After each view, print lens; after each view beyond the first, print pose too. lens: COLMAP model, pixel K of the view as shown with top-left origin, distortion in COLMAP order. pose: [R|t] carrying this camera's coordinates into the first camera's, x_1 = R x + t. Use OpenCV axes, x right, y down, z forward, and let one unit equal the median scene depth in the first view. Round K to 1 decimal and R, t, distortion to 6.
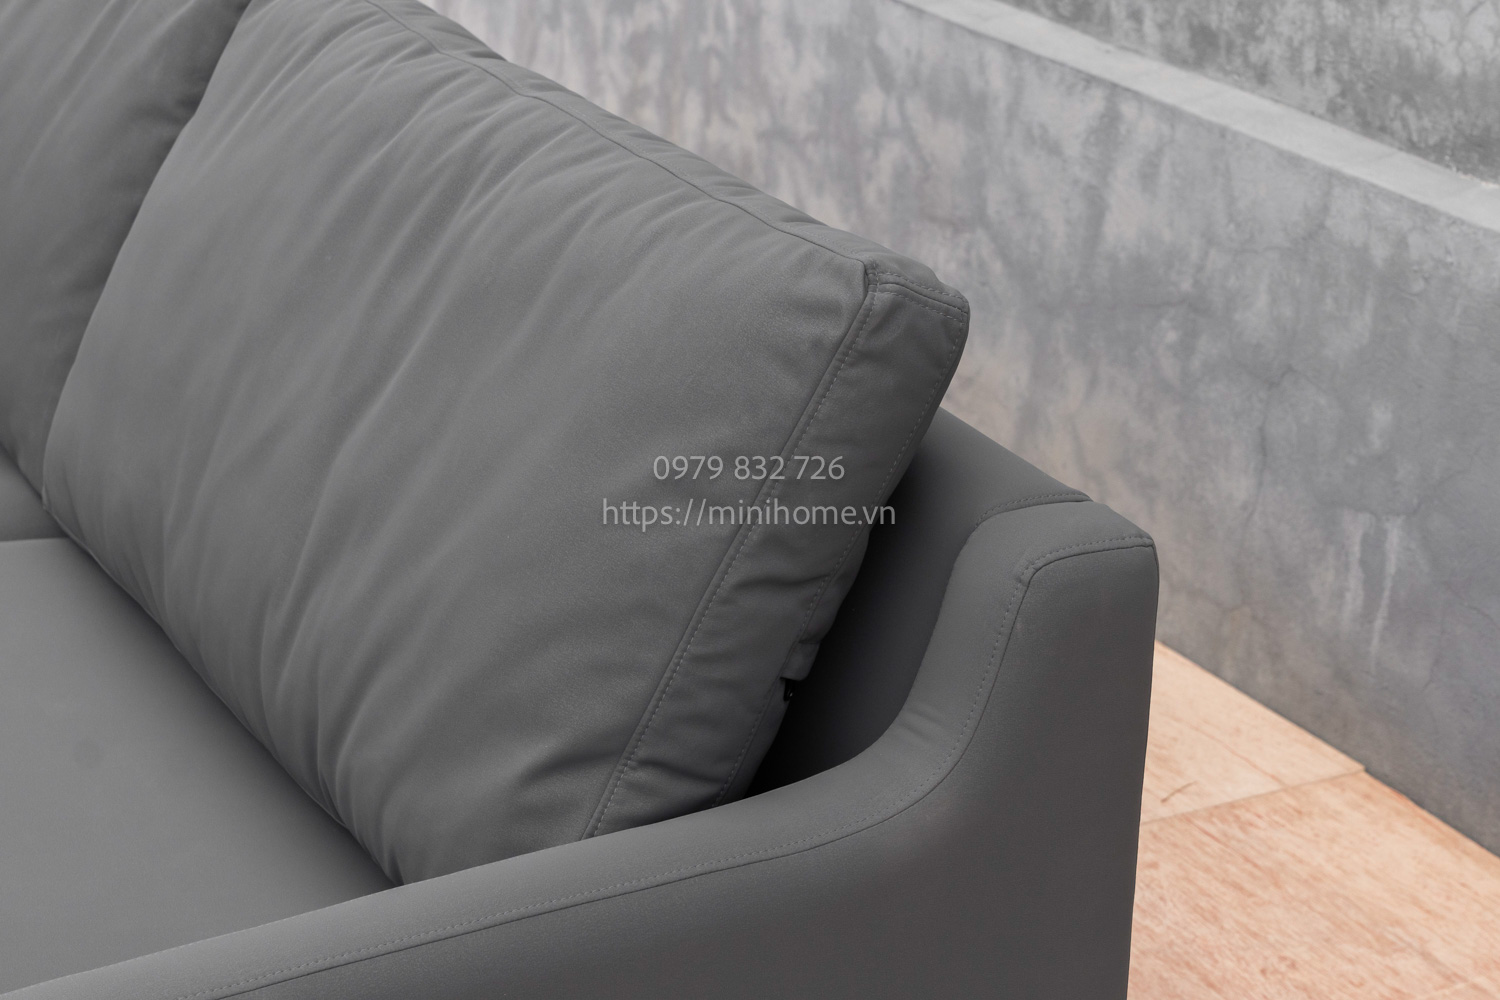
lens RADIAL K [[3472.0, 0, 750.5], [0, 3472.0, 501.2], [0, 0, 1]] dist [-0.016419, 0.000000]
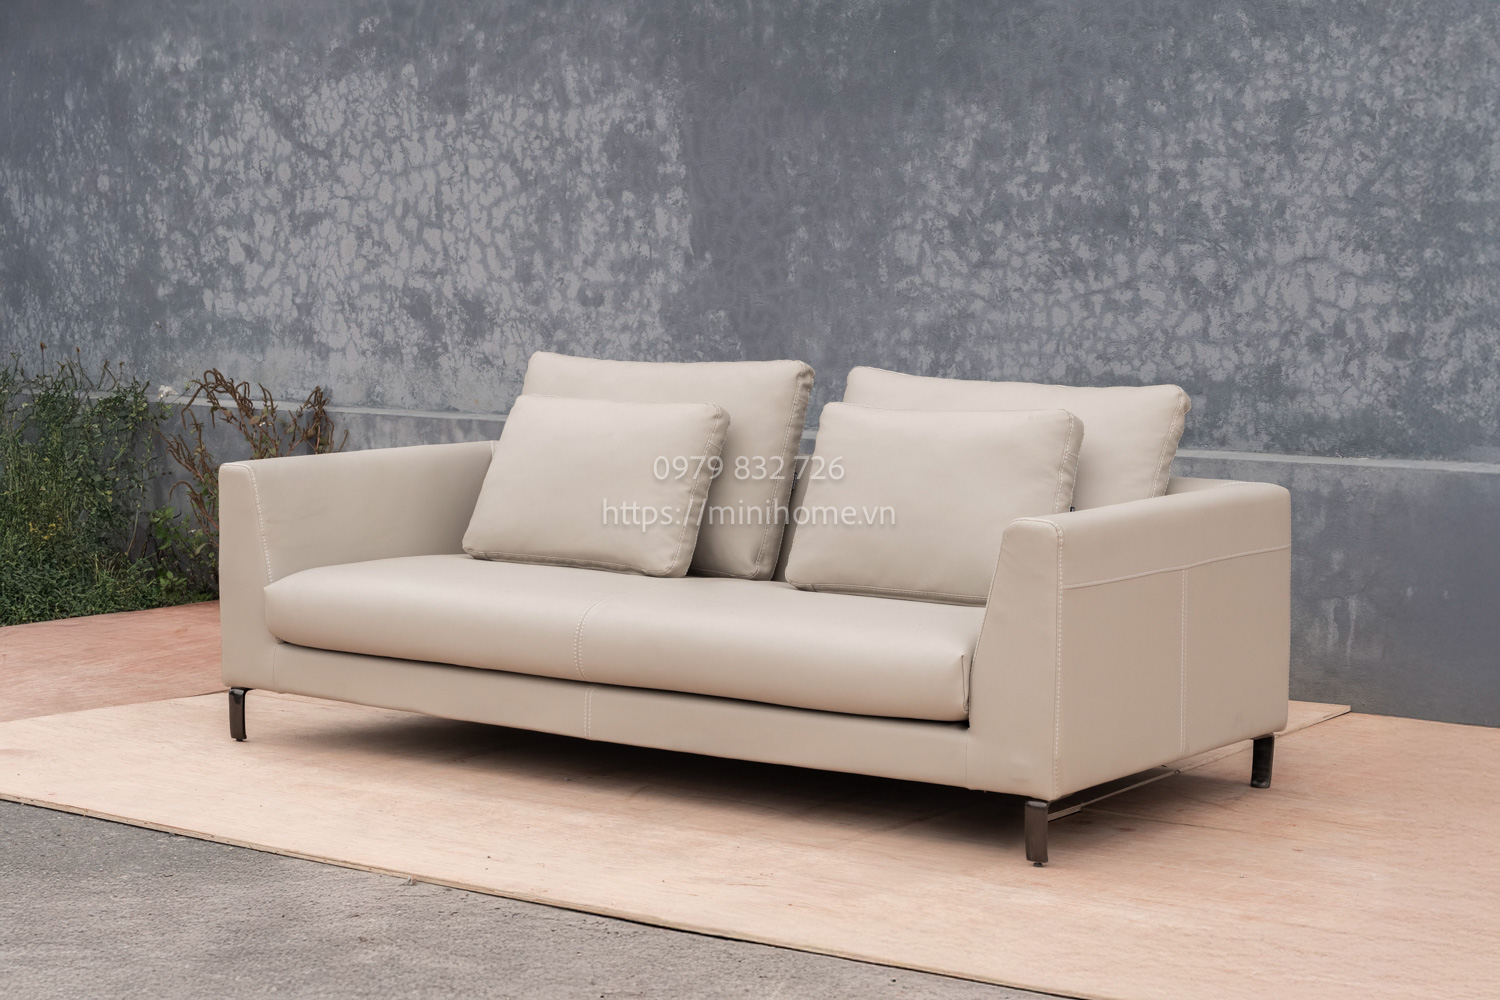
lens RADIAL K [[2779.4, 0, 749.6], [0, 2779.4, 489.6], [0, 0, 1]] dist [0.003668, 0.000000]
pose [[0.906067, -0.060231, 0.418826, -0.994818], [0.167602, 0.959945, -0.224533, 0.296095], [-0.388526, 0.273638, 0.879869, -0.562851]]
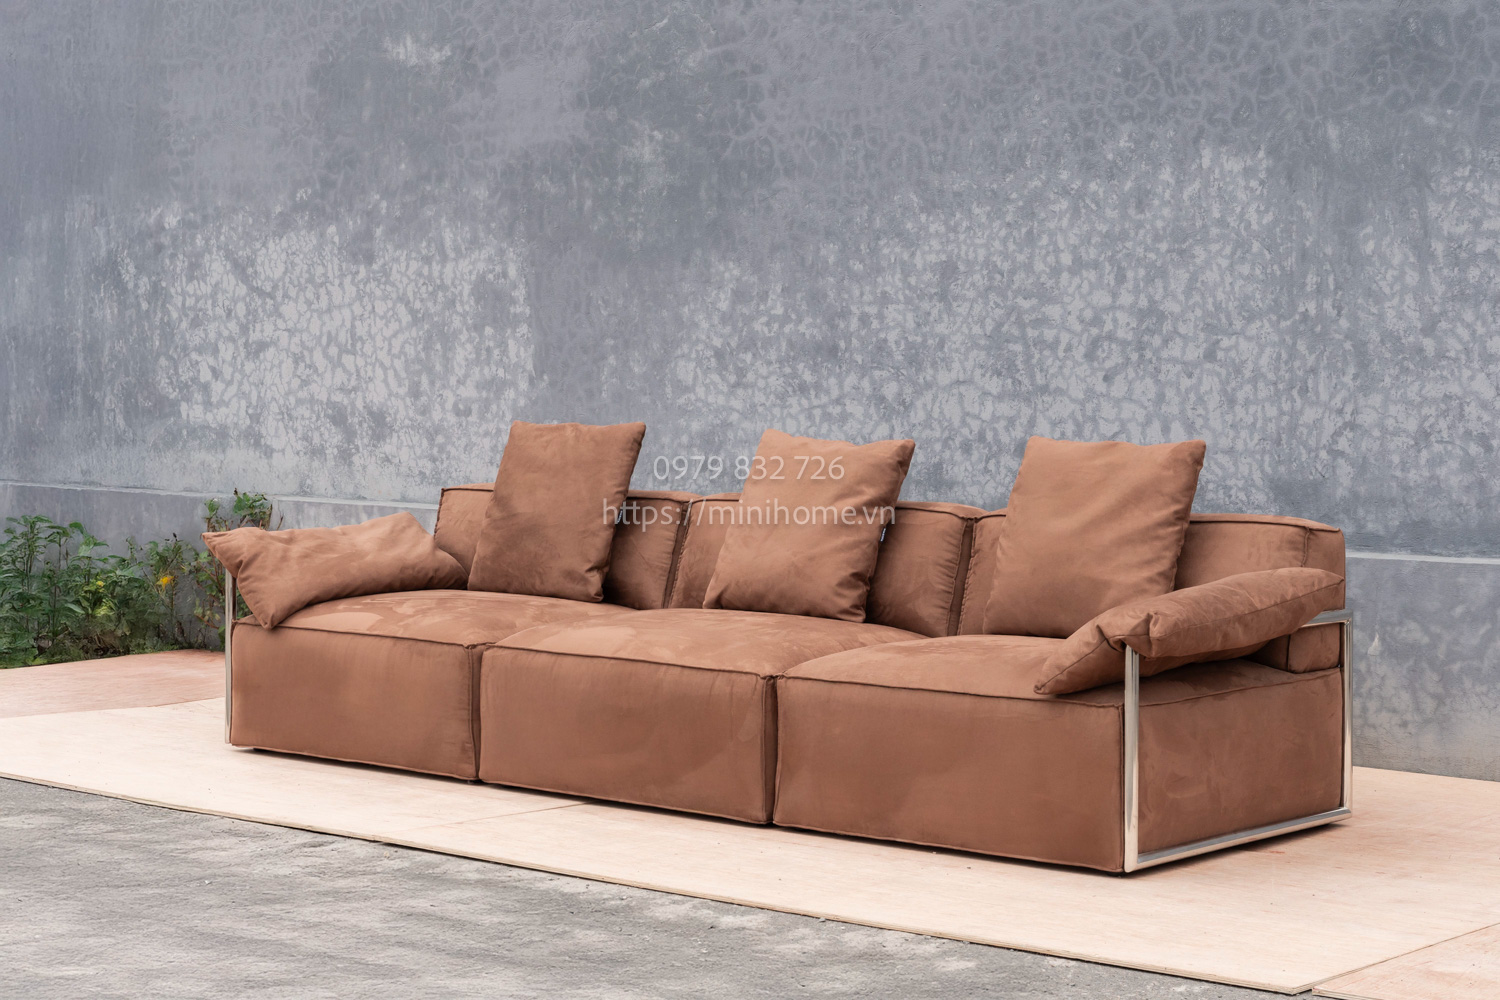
lens RADIAL K [[2737.3, 0, 772.9], [0, 2737.3, 497.6], [0, 0, 1]] dist [-0.003393, 0.000000]
pose [[0.926608, -0.034736, 0.374421, -0.917520], [0.145691, 0.951115, -0.272314, 0.529177], [-0.346658, 0.306878, 0.886371, -1.180438]]
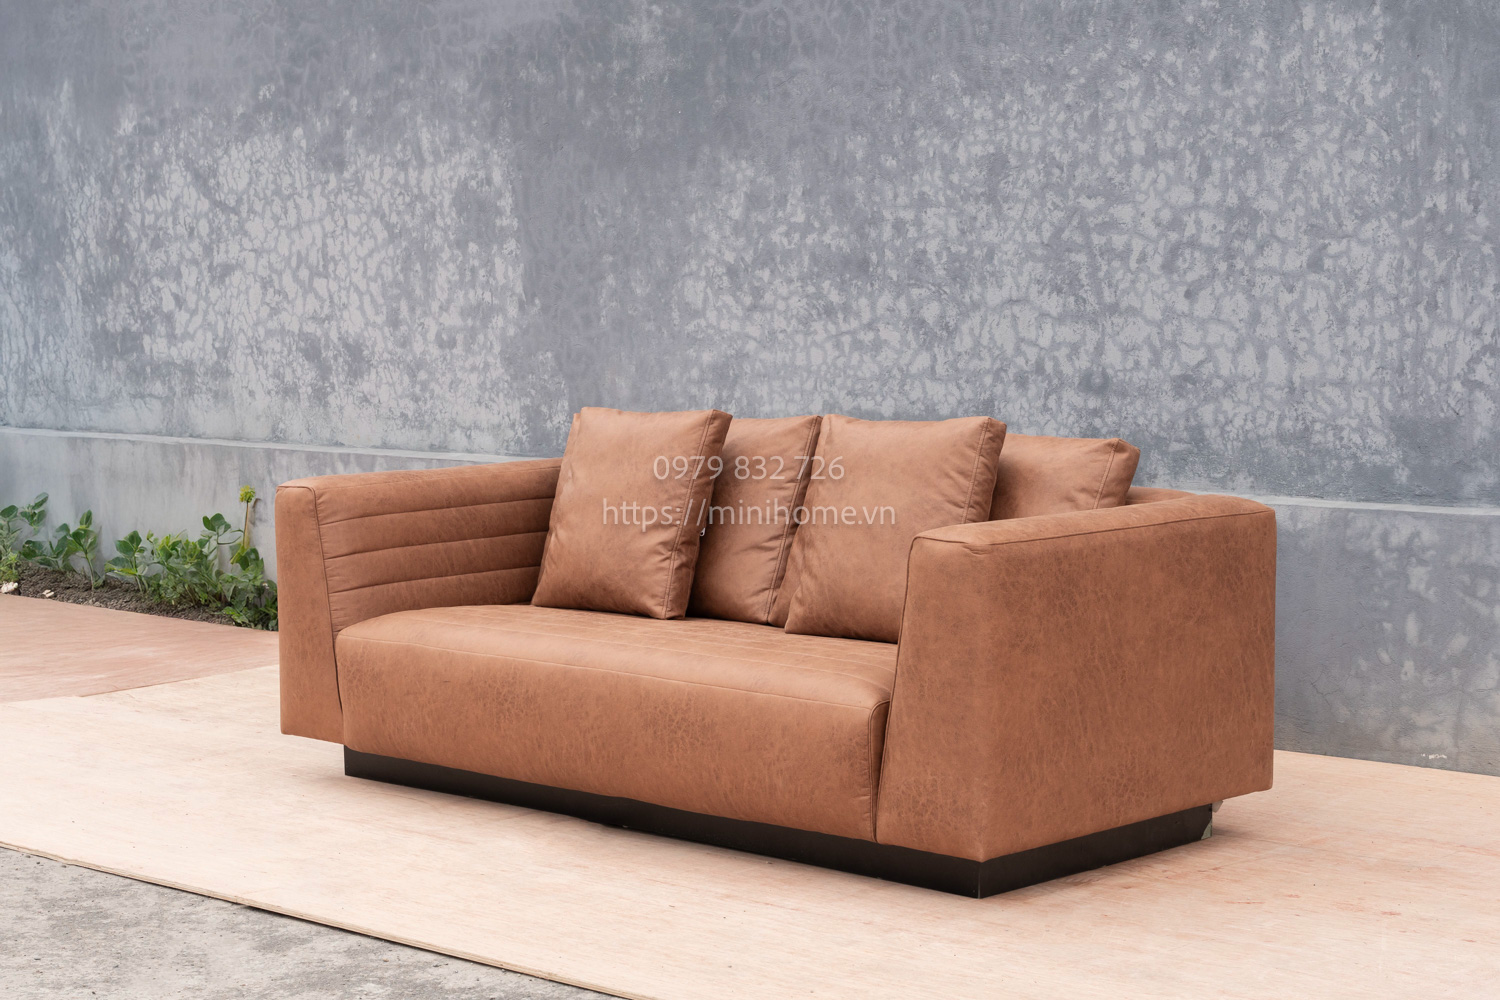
lens RADIAL K [[2771.3, 0, 775.1], [0, 2771.3, 520.3], [0, 0, 1]] dist [0.000018, 0.000000]
pose [[0.944690, -0.062978, 0.321862, -0.666692], [0.145782, 0.959742, -0.240090, 0.403632], [-0.293784, 0.273732, 0.915839, -0.862313]]
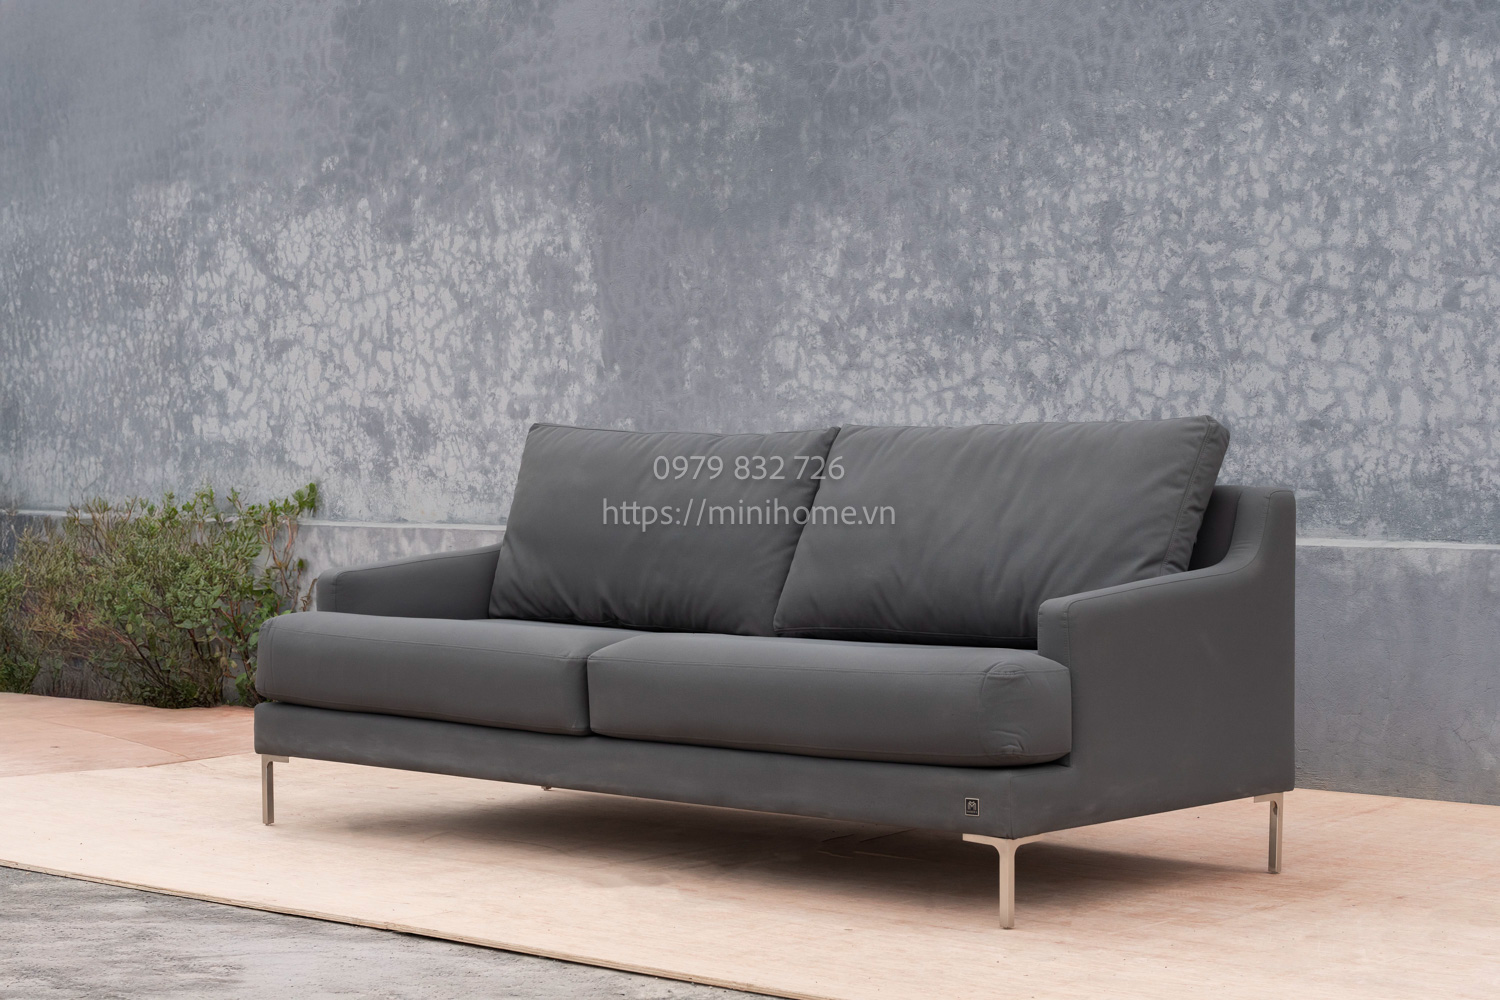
lens RADIAL K [[2771.3, 0, 781.7], [0, 2771.3, 525.5], [0, 0, 1]] dist [0.000018, 0.000000]
pose [[0.936521, -0.041367, 0.348162, -0.772556], [0.150690, 0.944112, -0.293166, 0.453693], [-0.316577, 0.327020, 0.890414, -0.747248]]
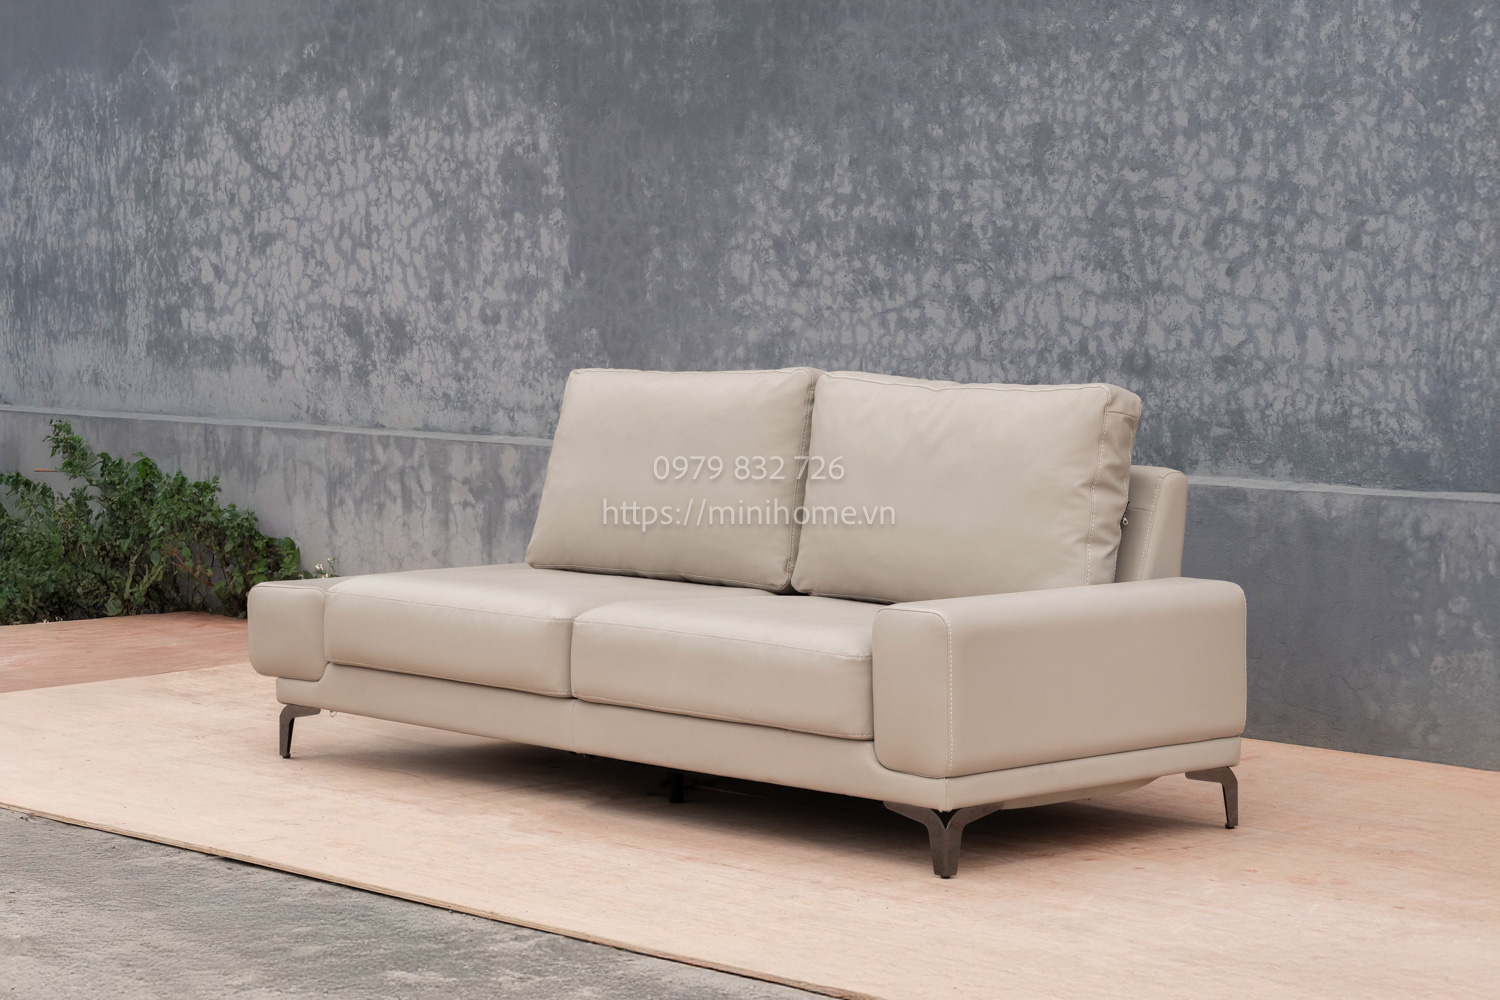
lens RADIAL K [[3407.7, 0, 738.7], [0, 3407.7, 501.3], [0, 0, 1]] dist [-0.001304, 0.000000]
pose [[0.968507, -0.042900, 0.245263, -0.643070], [0.109877, 0.957582, -0.266392, 0.550369], [-0.223432, 0.284951, 0.932138, -1.231966]]
